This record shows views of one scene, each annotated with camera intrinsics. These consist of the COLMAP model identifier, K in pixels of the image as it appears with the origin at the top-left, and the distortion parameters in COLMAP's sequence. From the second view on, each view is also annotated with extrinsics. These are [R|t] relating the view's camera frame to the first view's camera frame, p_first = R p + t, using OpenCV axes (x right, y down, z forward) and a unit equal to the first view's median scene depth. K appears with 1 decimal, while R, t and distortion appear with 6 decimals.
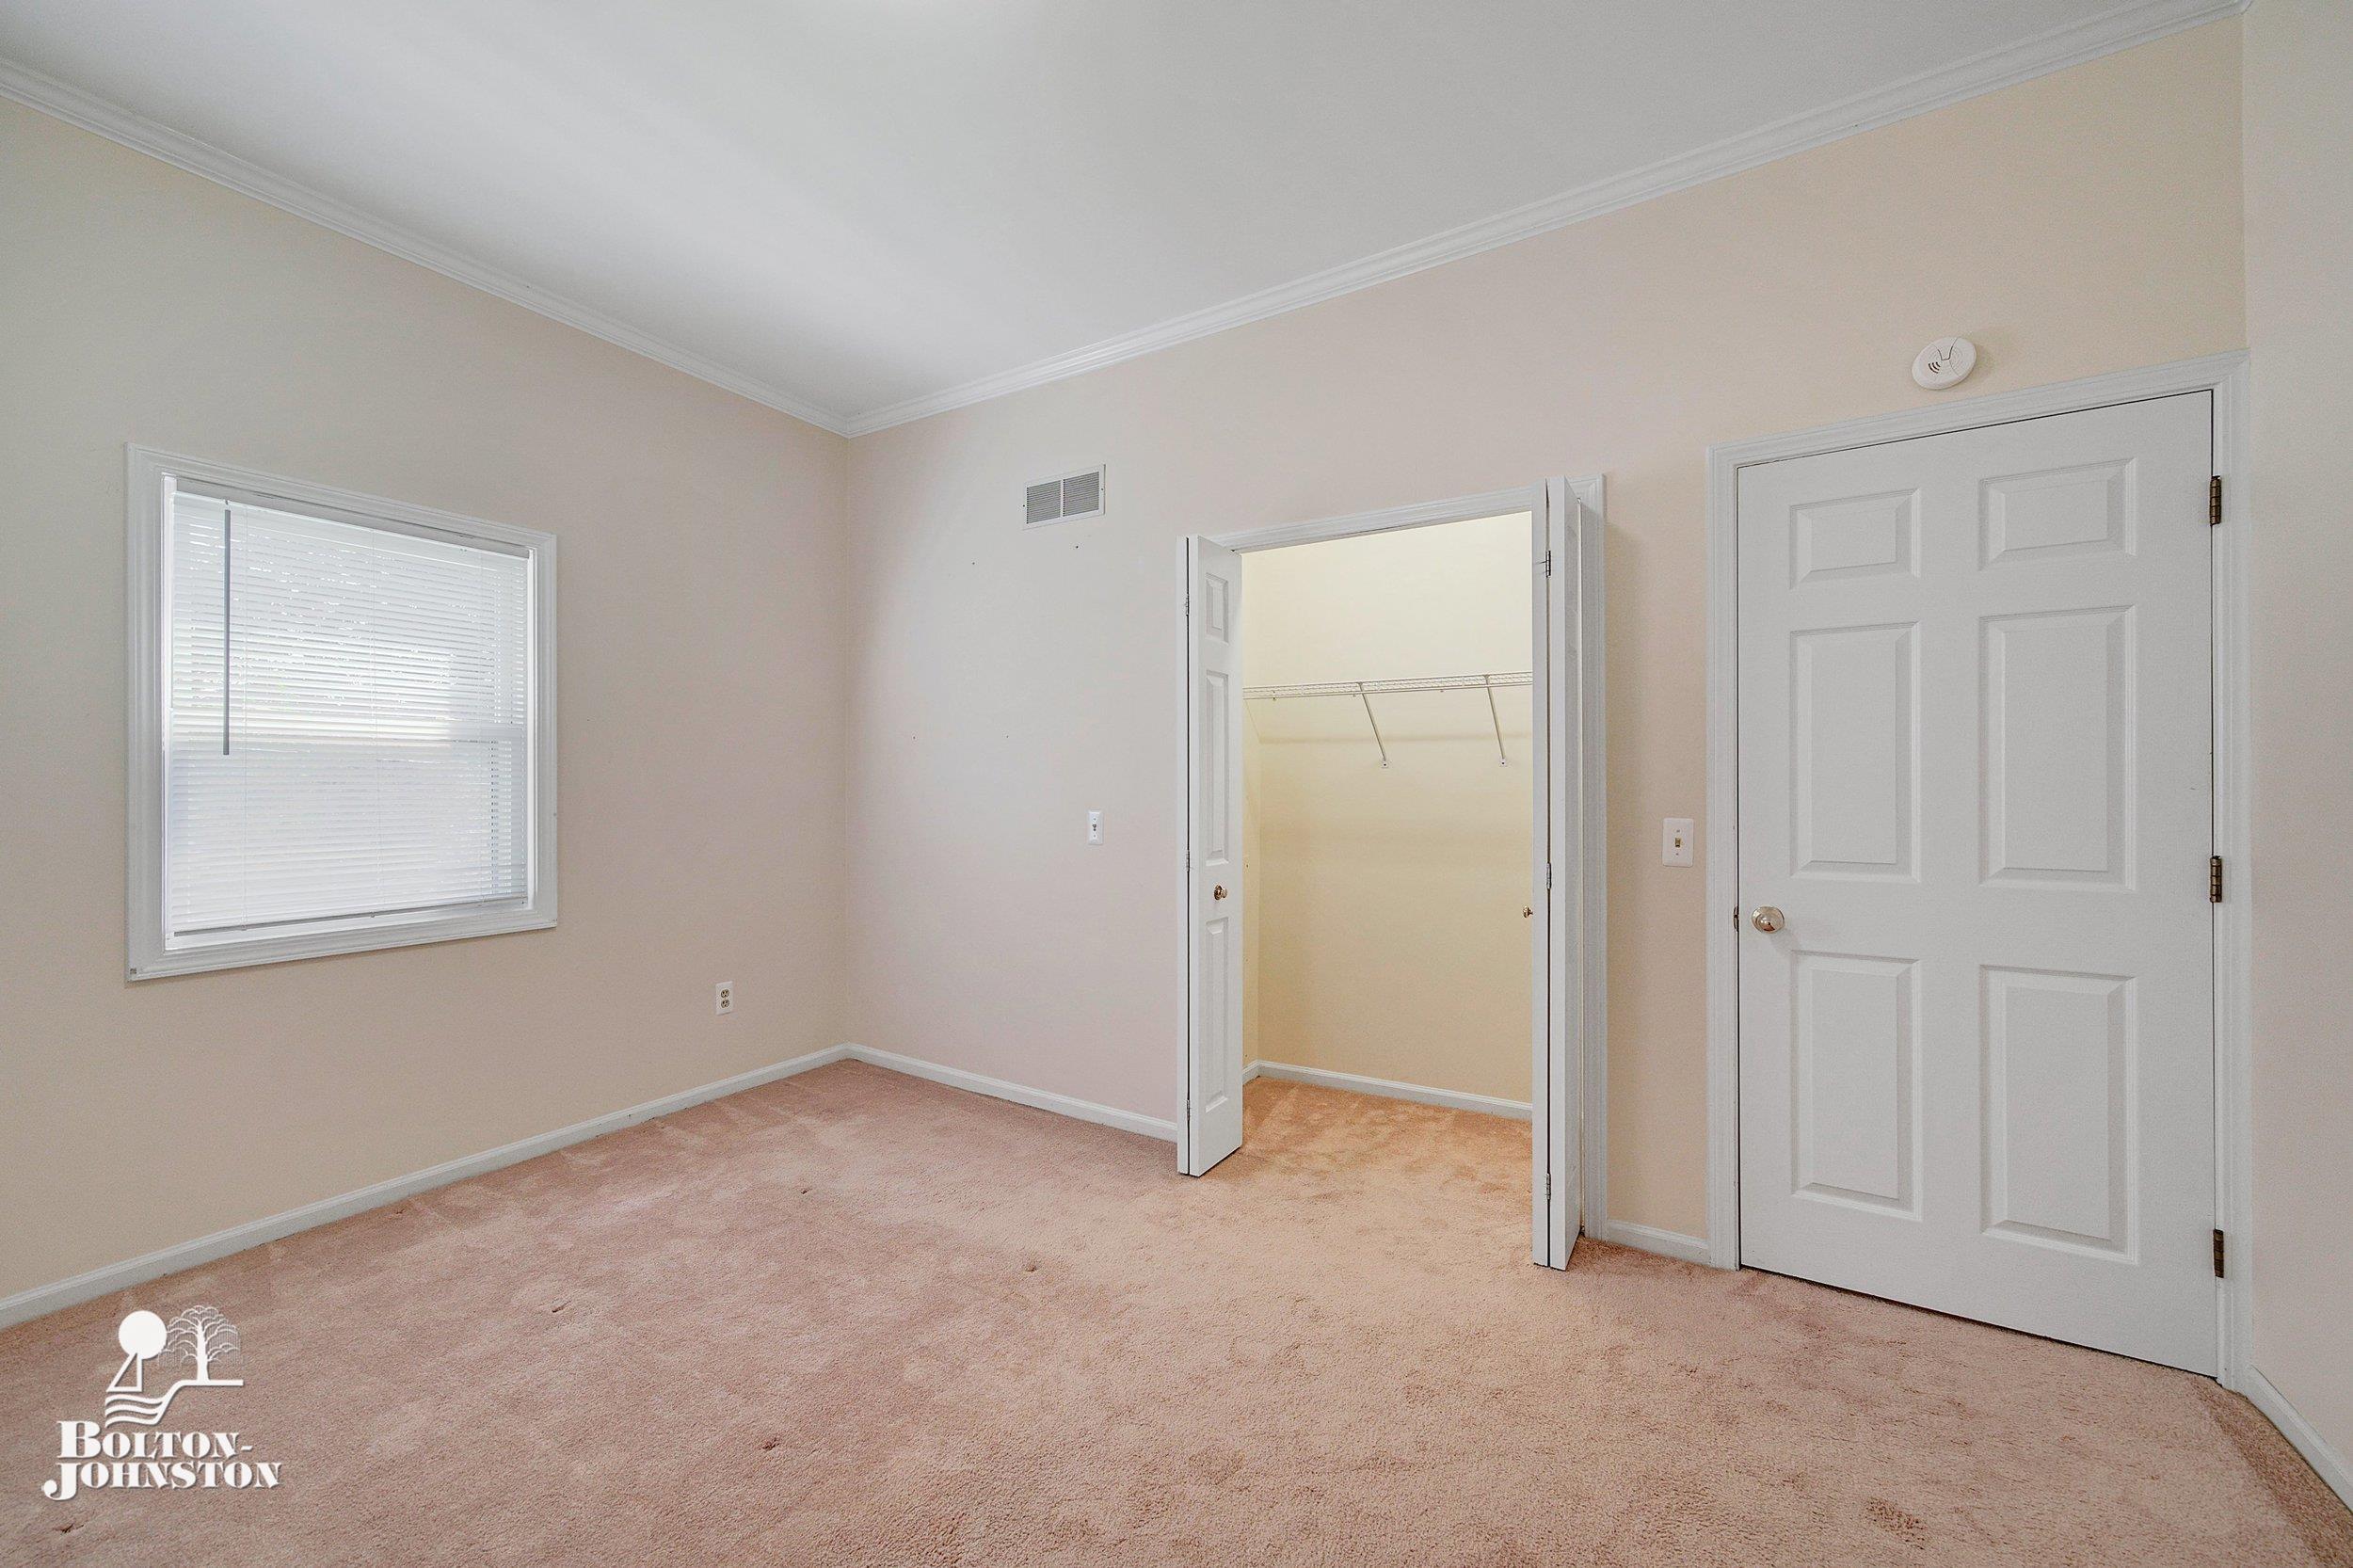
lens RADIAL K [[909.1, 0, 1170.0], [0, 909.1, 781.2], [0, 0, 1]] dist [0.001165, 0.000135]
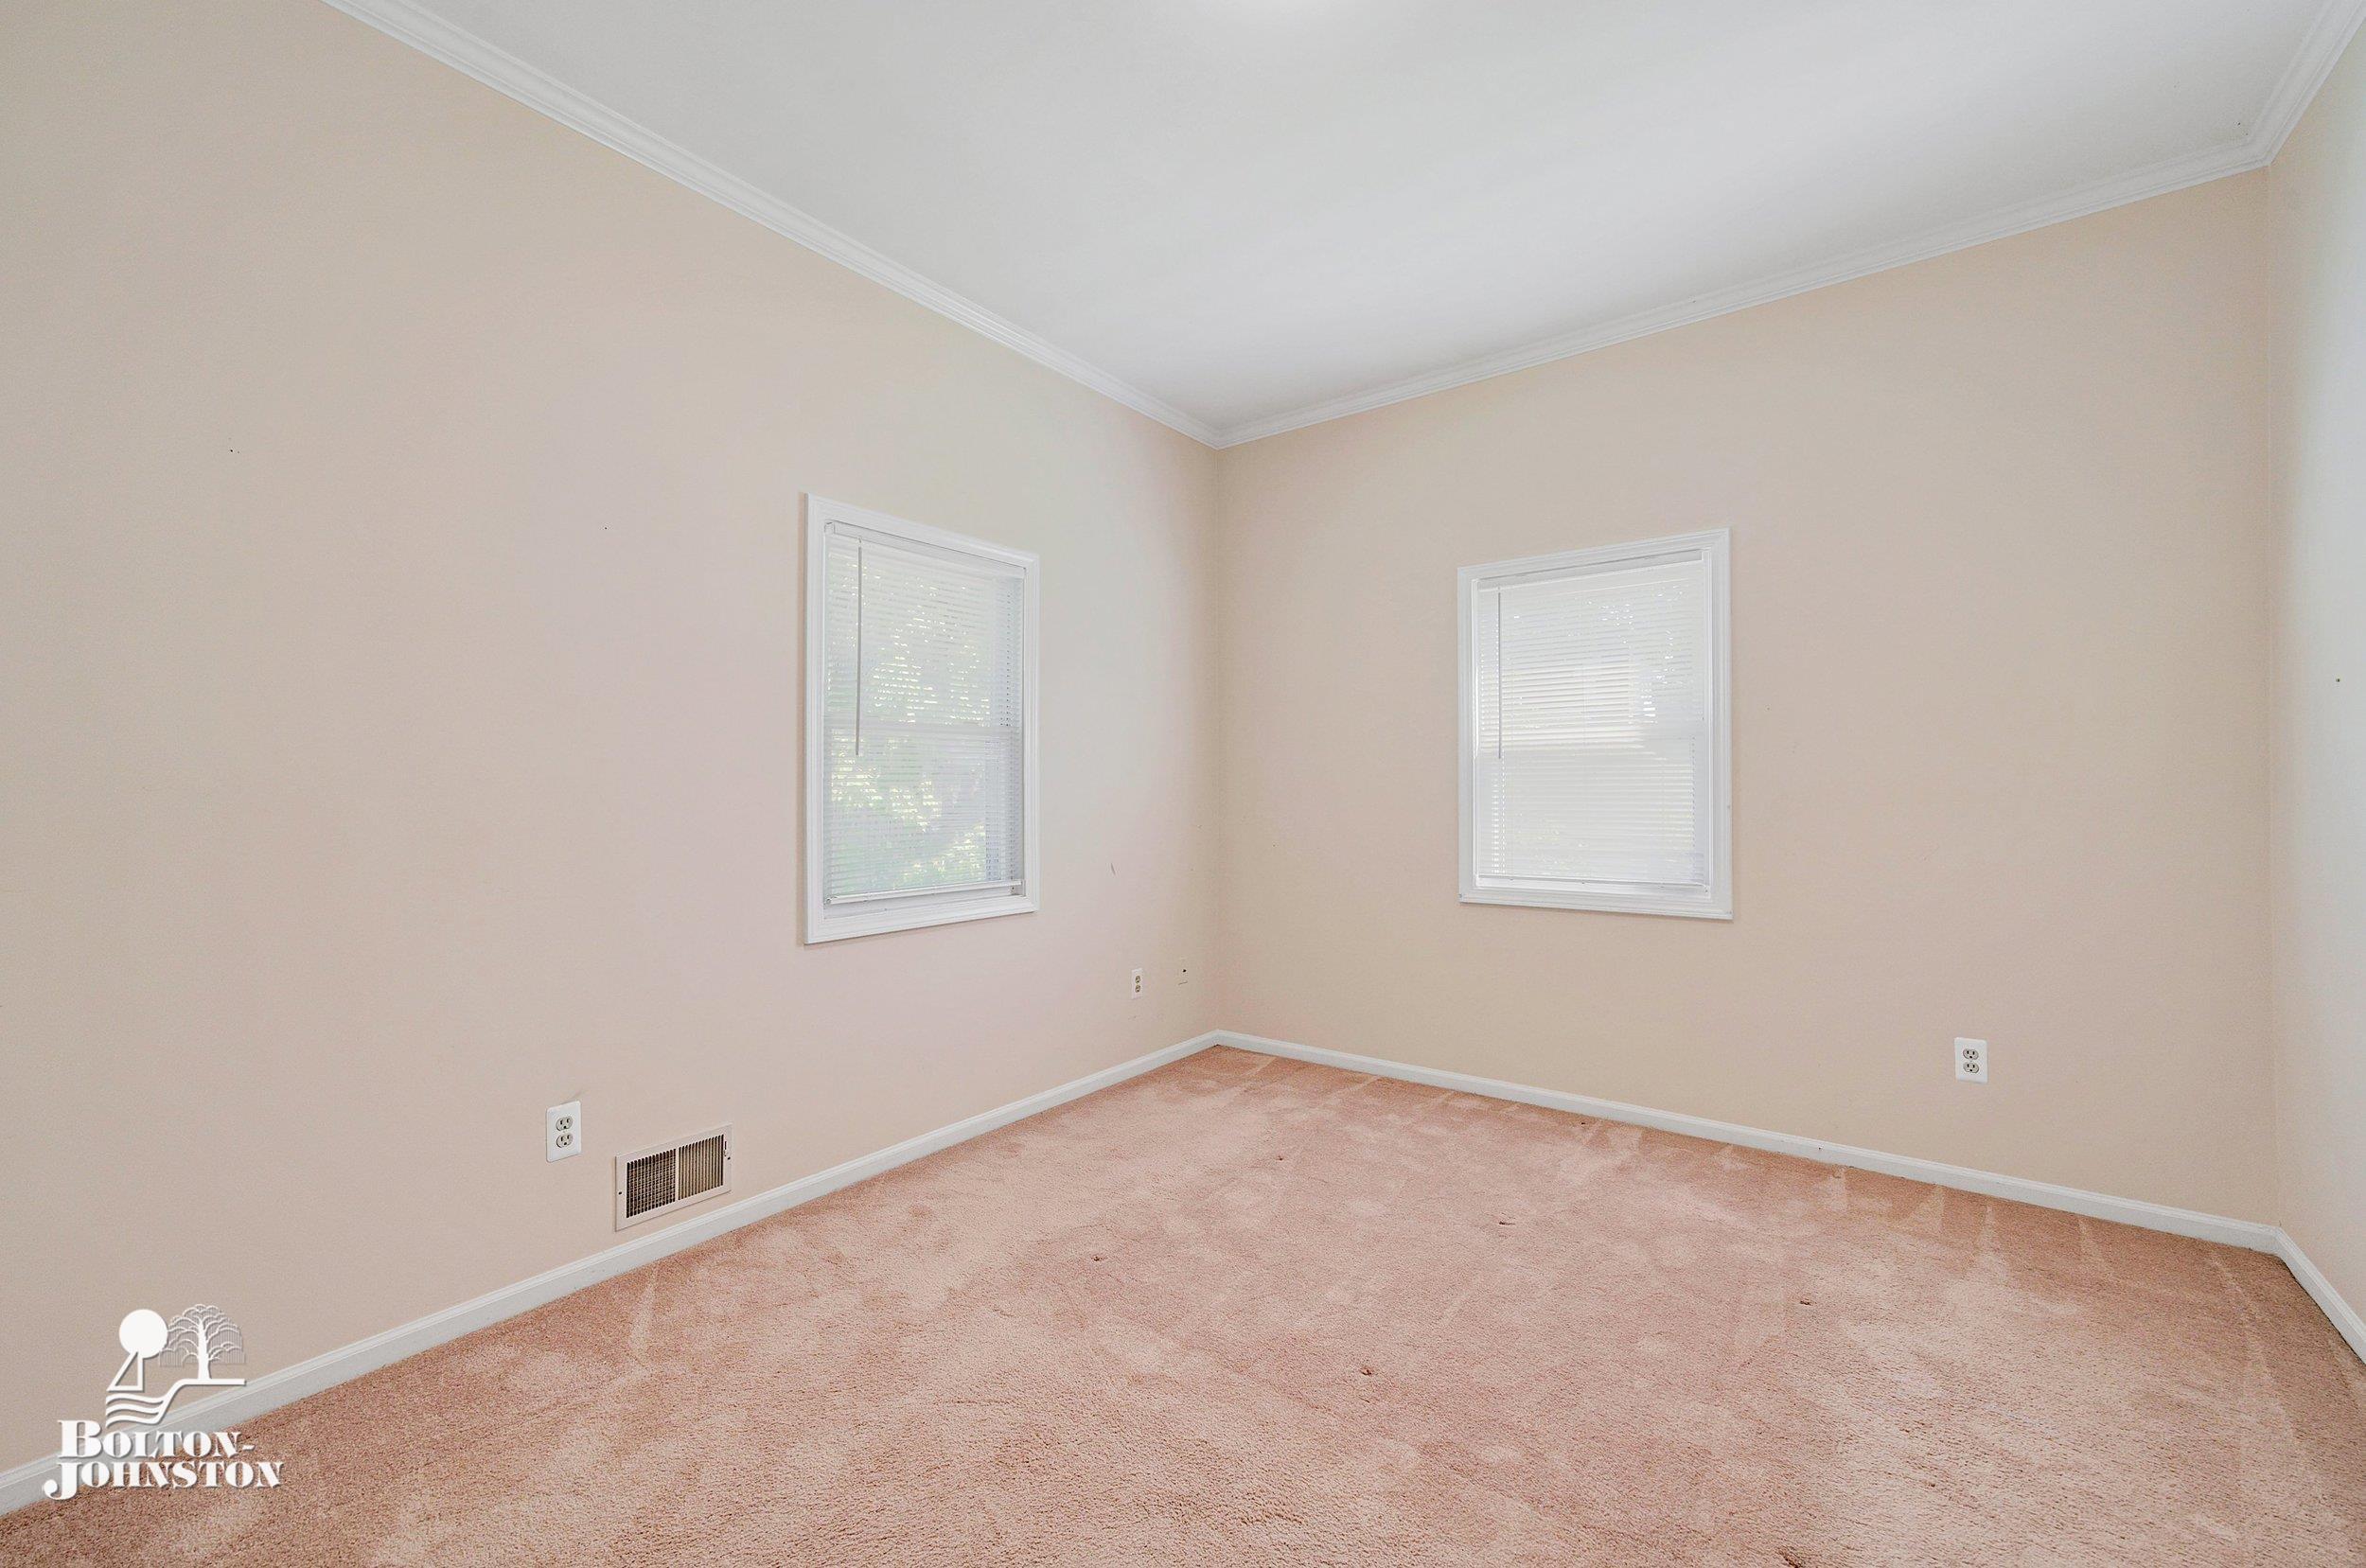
lens RADIAL K [[914.0, 0, 1180.2], [0, 914.0, 786.5], [0, 0, 1]] dist [0.001165, 0.000135]
pose [[-0.114637, -0.006409, -0.993387, 0.402700], [0.000793, 0.999978, -0.006544, 0.020917], [0.993407, -0.001538, -0.114629, 0.533687]]
